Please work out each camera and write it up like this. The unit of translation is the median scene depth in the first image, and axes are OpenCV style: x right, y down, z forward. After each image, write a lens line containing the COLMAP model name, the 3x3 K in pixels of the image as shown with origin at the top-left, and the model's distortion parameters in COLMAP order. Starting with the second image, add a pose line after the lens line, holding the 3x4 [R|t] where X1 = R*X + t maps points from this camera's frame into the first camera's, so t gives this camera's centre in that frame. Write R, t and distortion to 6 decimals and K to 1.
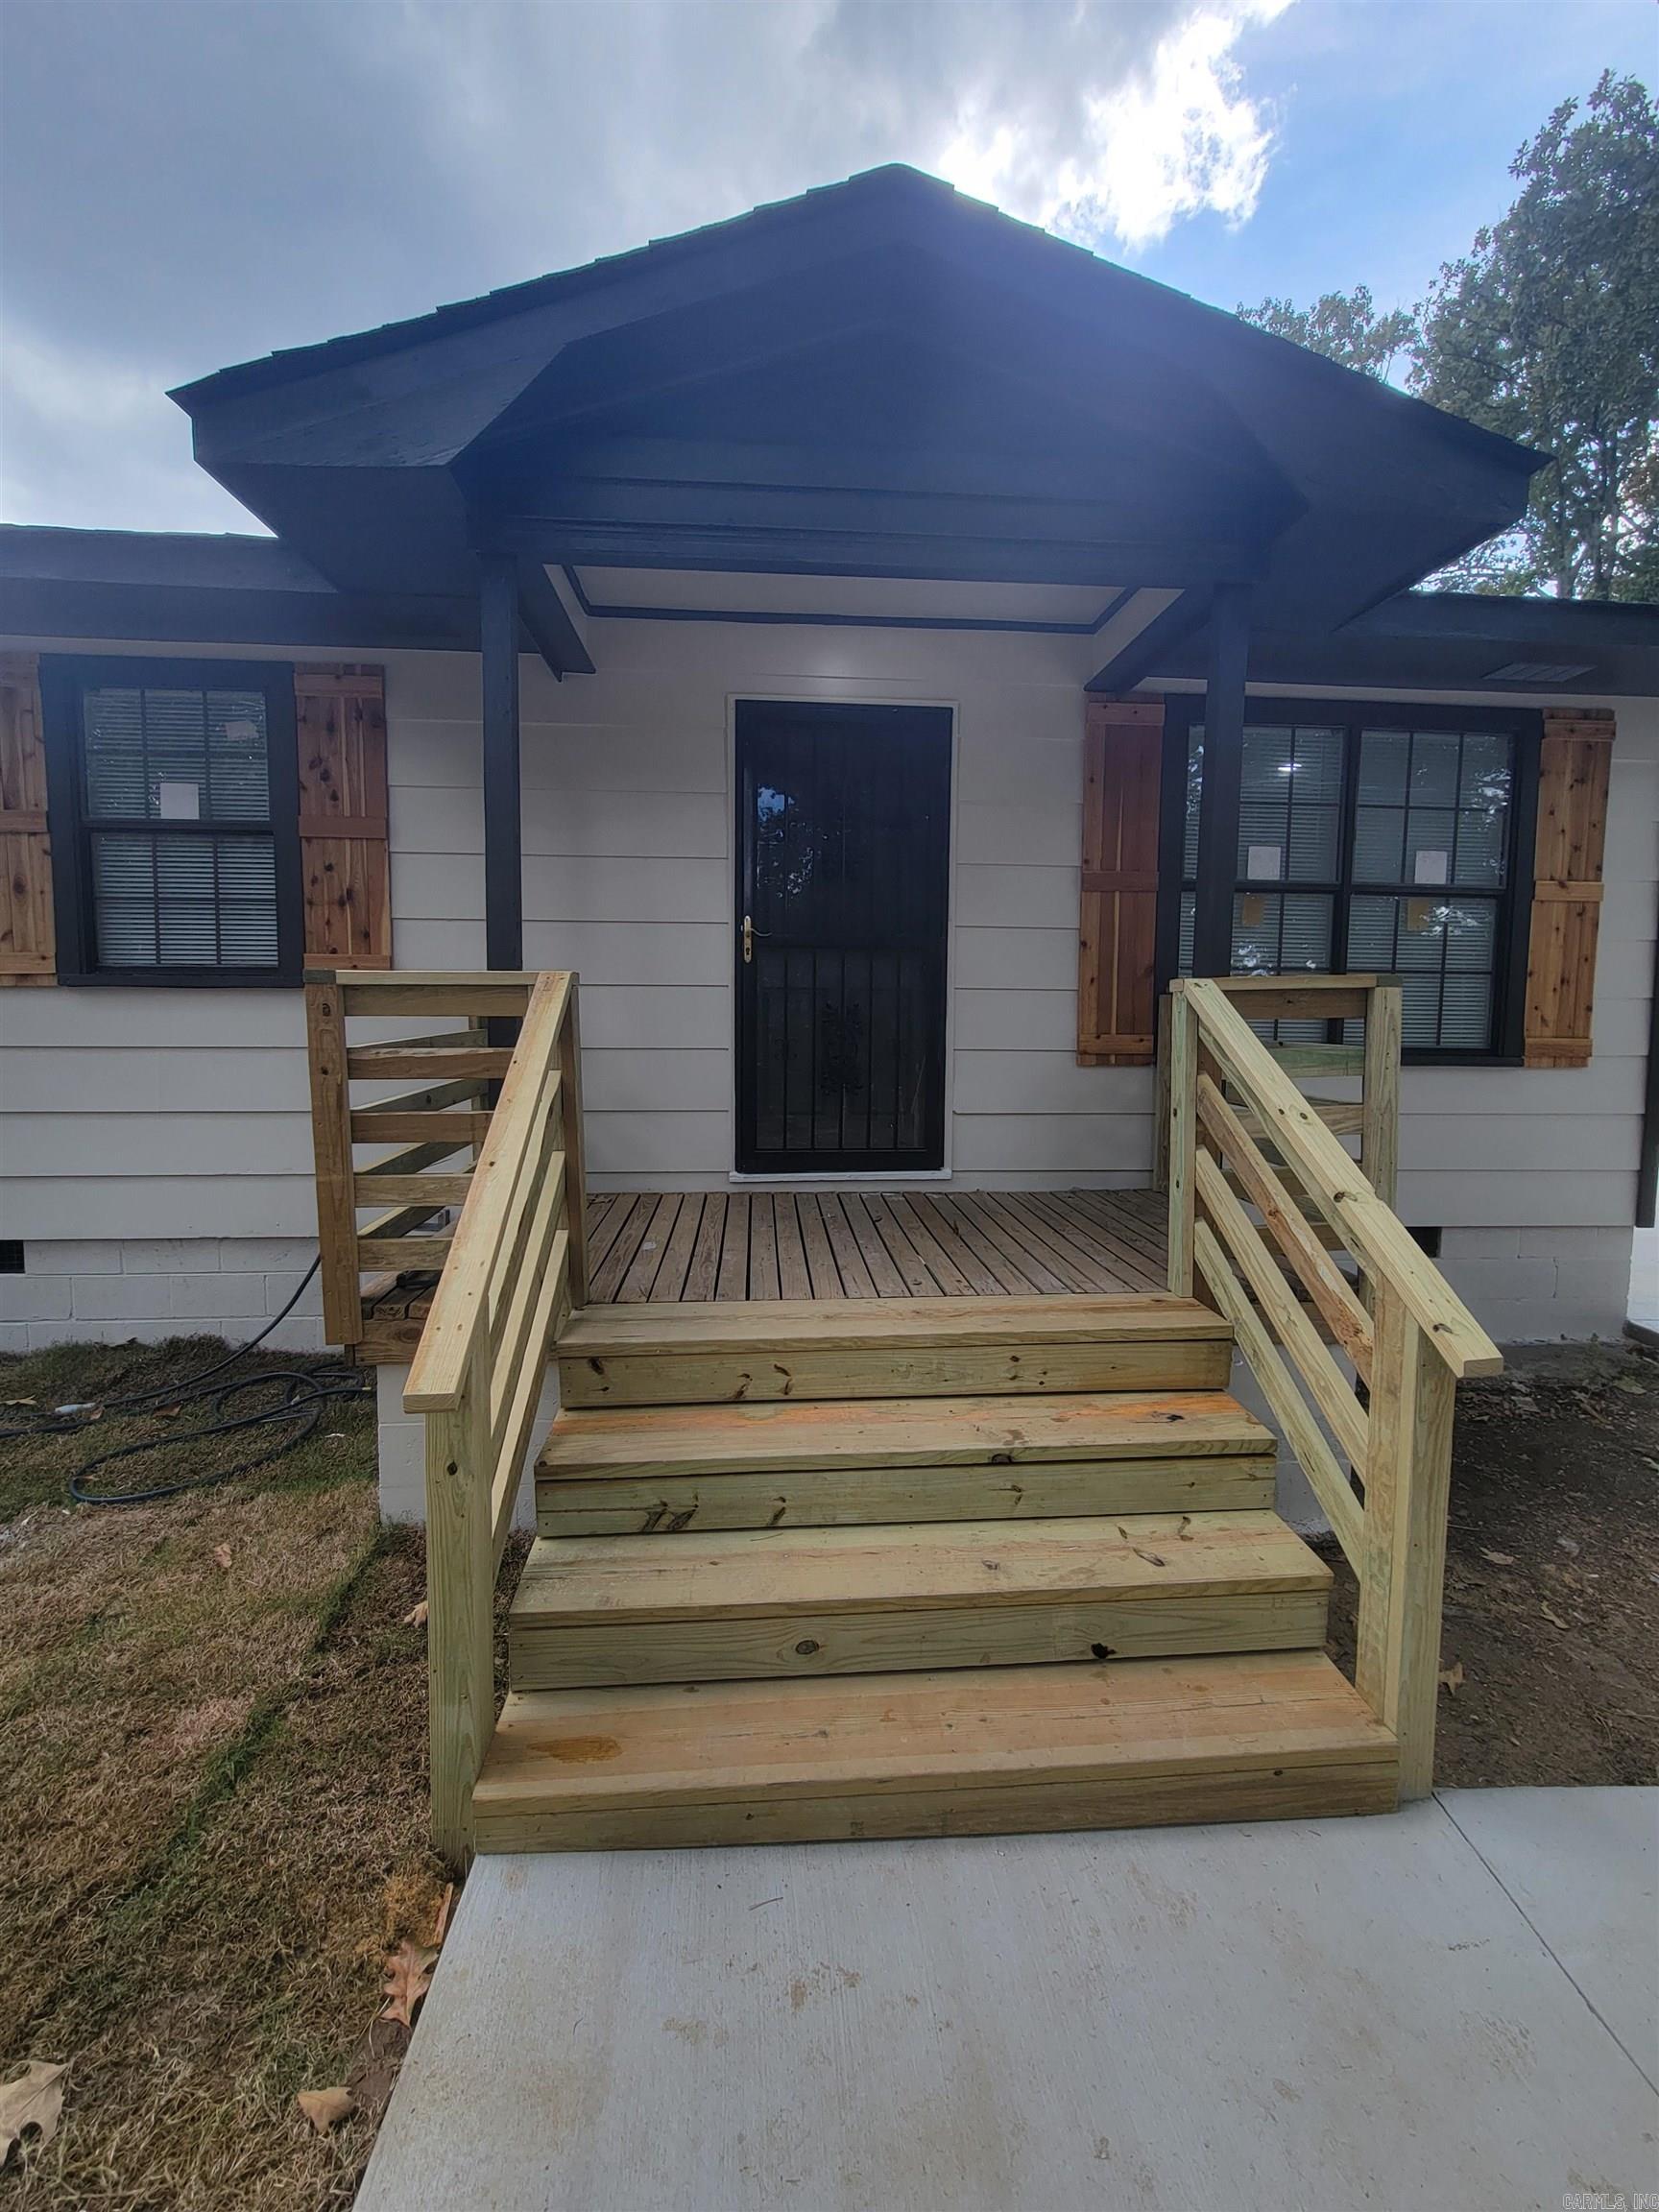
lens RADIAL K [[961.7, 0, 834.6], [0, 961.7, 1063.8], [0, 0, 1]] dist [-0.002977, -0.000405]
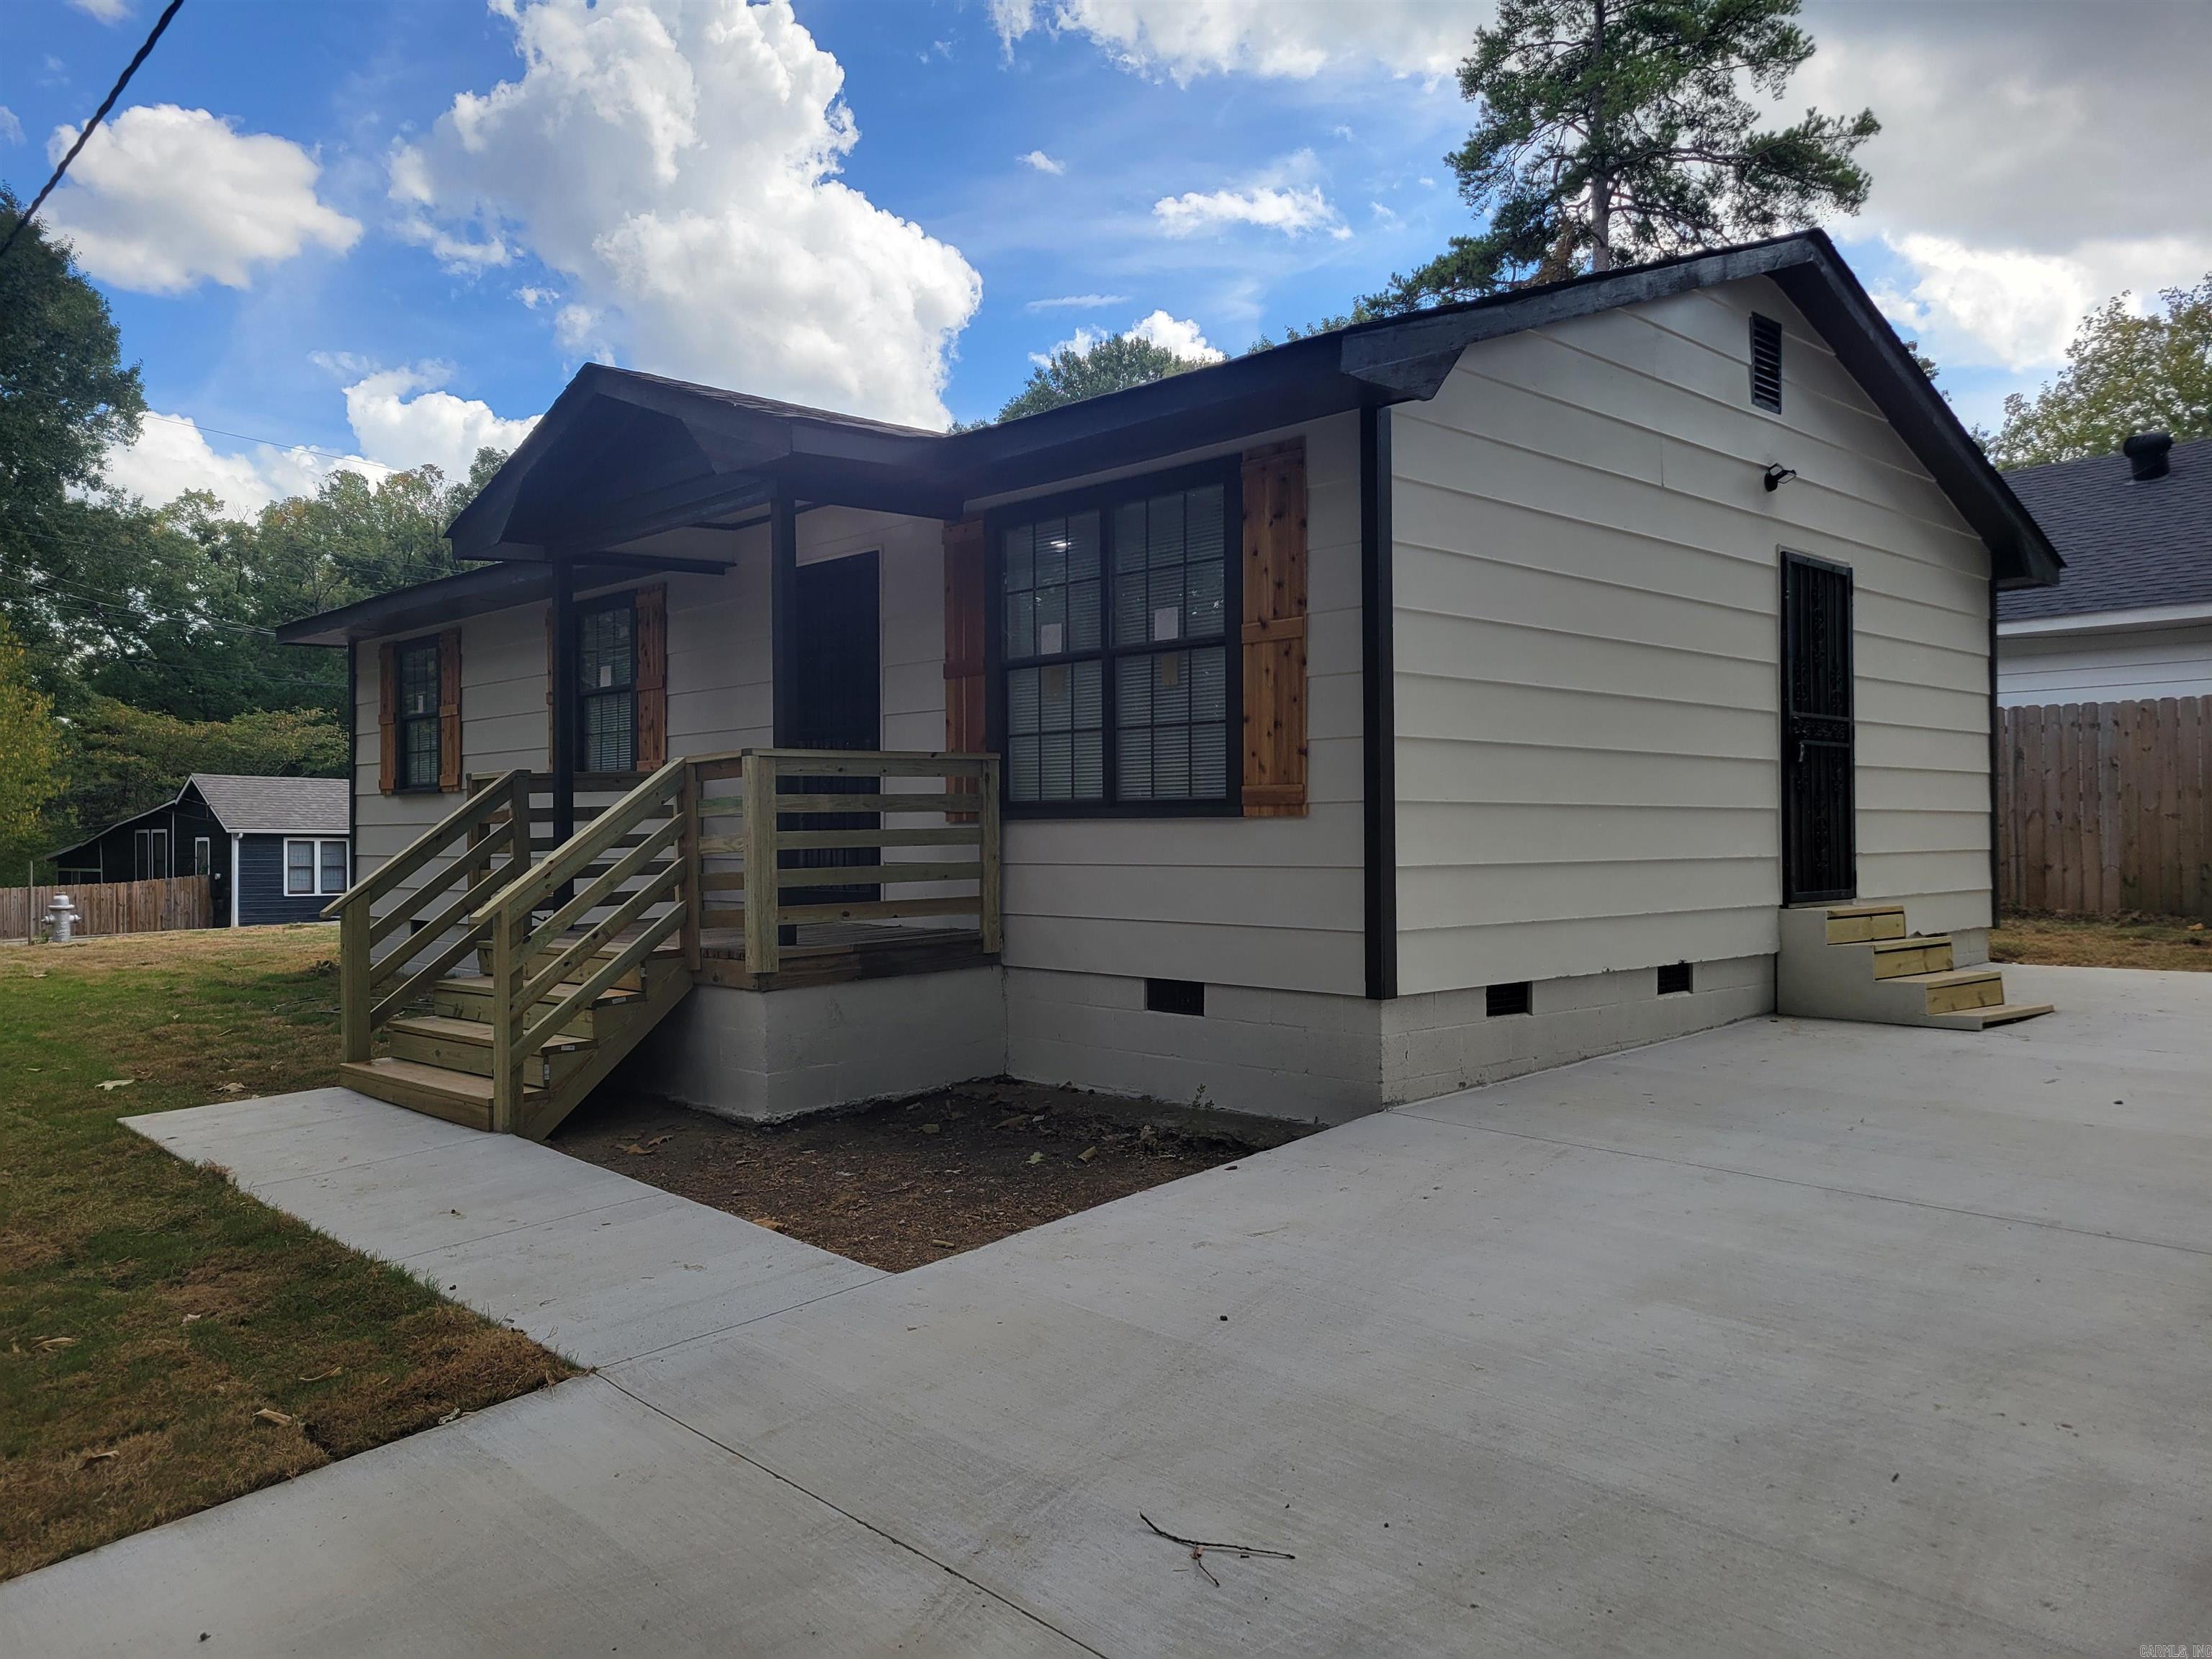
lens RADIAL K [[1661.2, 0, 1106.0], [0, 1661.2, 829.5], [0, 0, 1]] dist [-0.000194, -0.003828]
pose [[0.638132, -0.019913, -0.769669, 1.919290], [-0.053363, 0.996118, -0.070014, 0.140836], [0.768075, 0.085750, 0.634592, -0.155894]]
